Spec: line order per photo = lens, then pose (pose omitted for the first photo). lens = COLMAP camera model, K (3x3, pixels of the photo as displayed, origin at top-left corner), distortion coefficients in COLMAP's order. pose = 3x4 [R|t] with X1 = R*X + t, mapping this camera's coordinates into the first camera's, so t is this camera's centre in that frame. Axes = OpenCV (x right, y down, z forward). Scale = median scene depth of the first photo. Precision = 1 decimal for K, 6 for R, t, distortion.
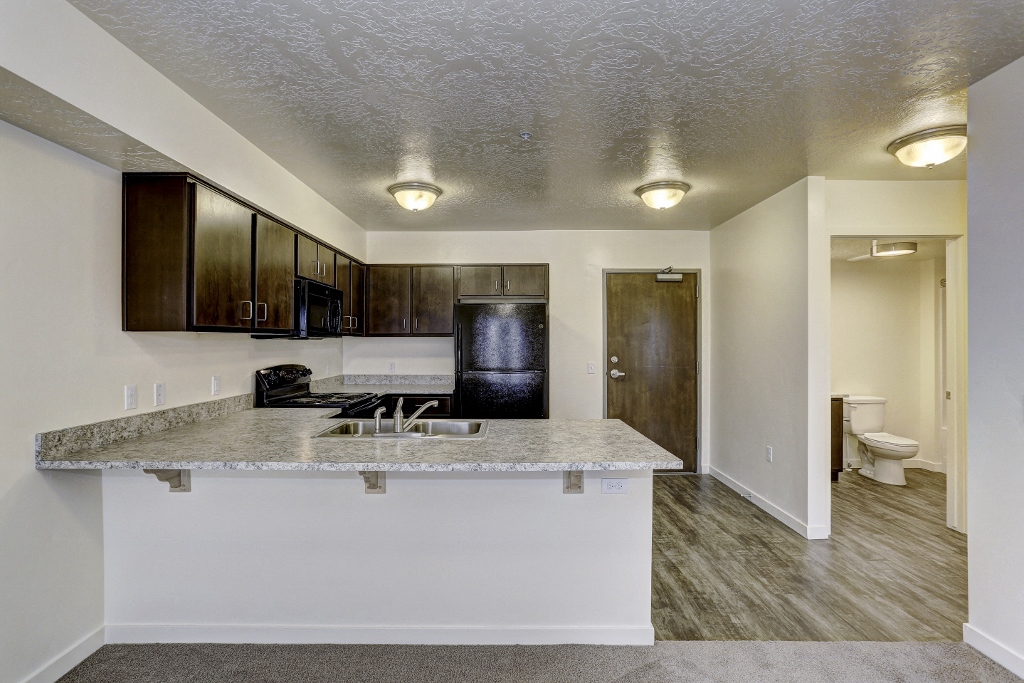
lens RADIAL K [[511.1, 0, 506.5], [0, 511.1, 346.2], [0, 0, 1]] dist [-0.025488, 0.013191]
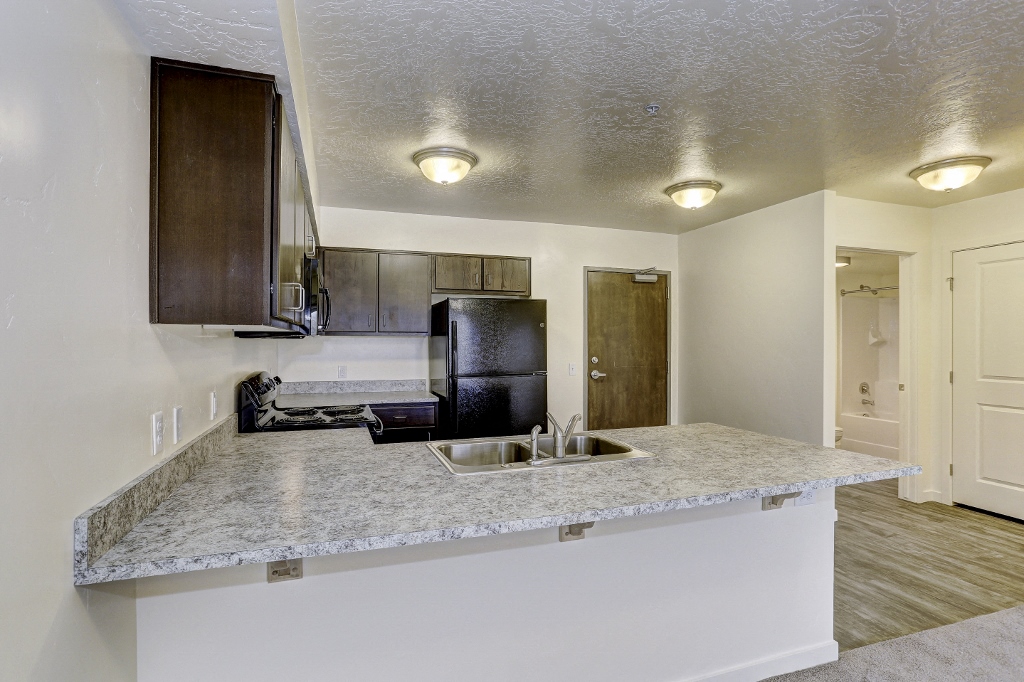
lens RADIAL K [[511.1, 0, 535.1], [0, 511.1, 346.8], [0, 0, 1]] dist [-0.025488, 0.013191]
pose [[0.939815, -0.001951, 0.341678, -0.285478], [0.001391, 0.999997, 0.001884, -0.001464], [-0.341681, -0.001295, 0.939815, 0.151406]]
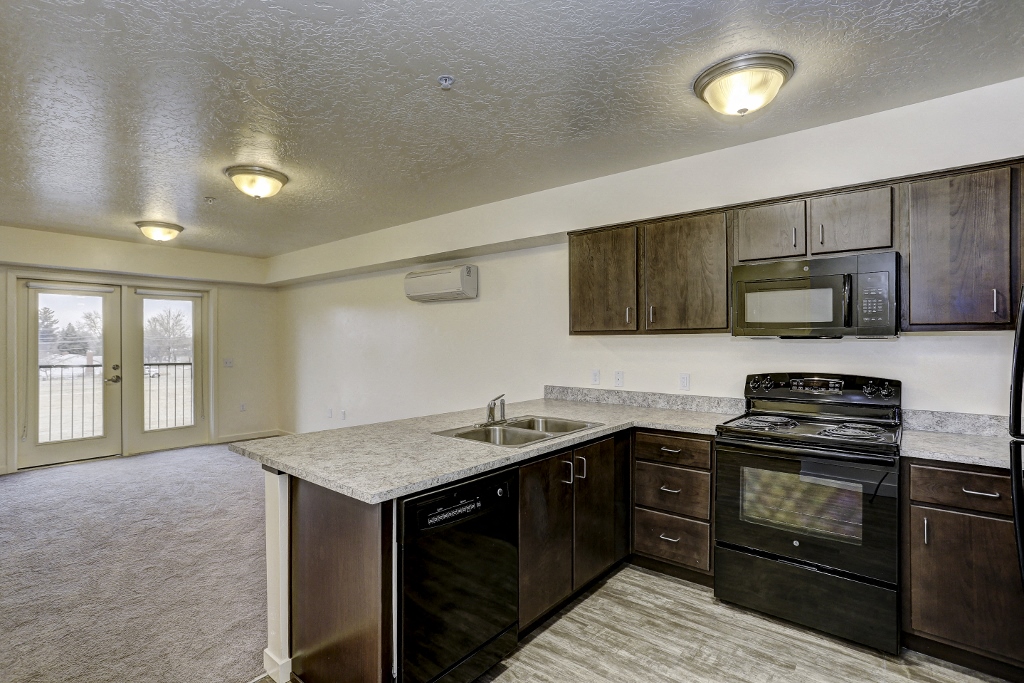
lens RADIAL K [[511.1, 0, 516.5], [0, 511.1, 335.0], [0, 0, 1]] dist [-0.025488, 0.013191]
pose [[-0.623840, -0.014322, -0.781421, 0.390000], [-0.010100, 0.999896, -0.010263, -0.006640], [0.781487, 0.001490, -0.623920, 1.056952]]
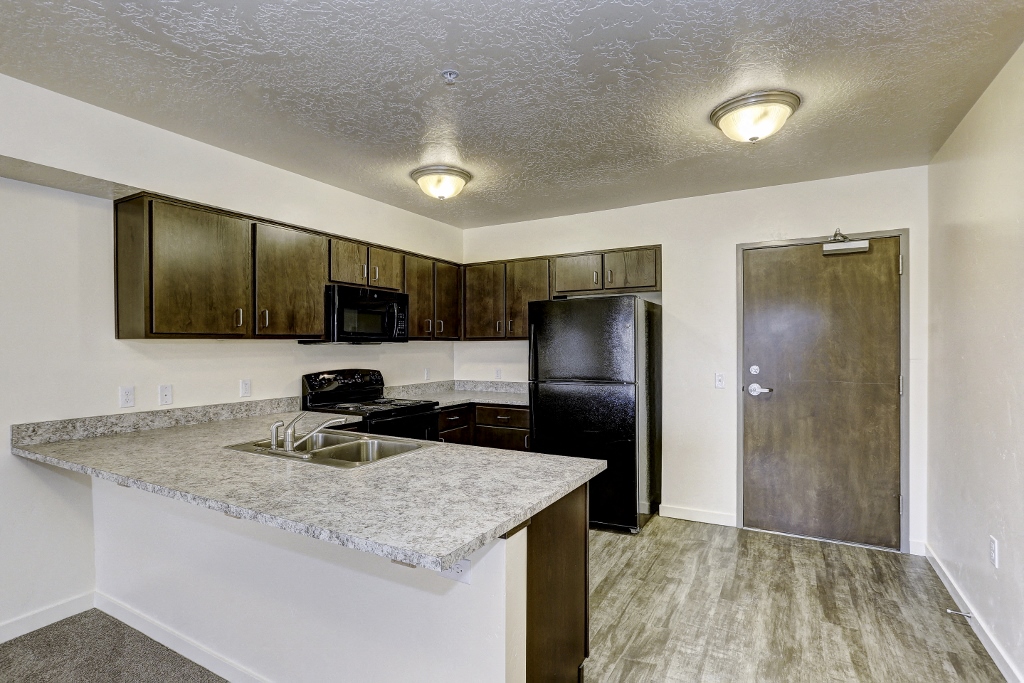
lens RADIAL K [[511.1, 0, 498.7], [0, 511.1, 351.9], [0, 0, 1]] dist [-0.025488, 0.013191]
pose [[0.863488, 0.003663, -0.504357, 0.324564], [-0.000088, 0.999975, 0.007111, -0.004866], [0.504370, -0.006096, 0.863466, 0.256786]]
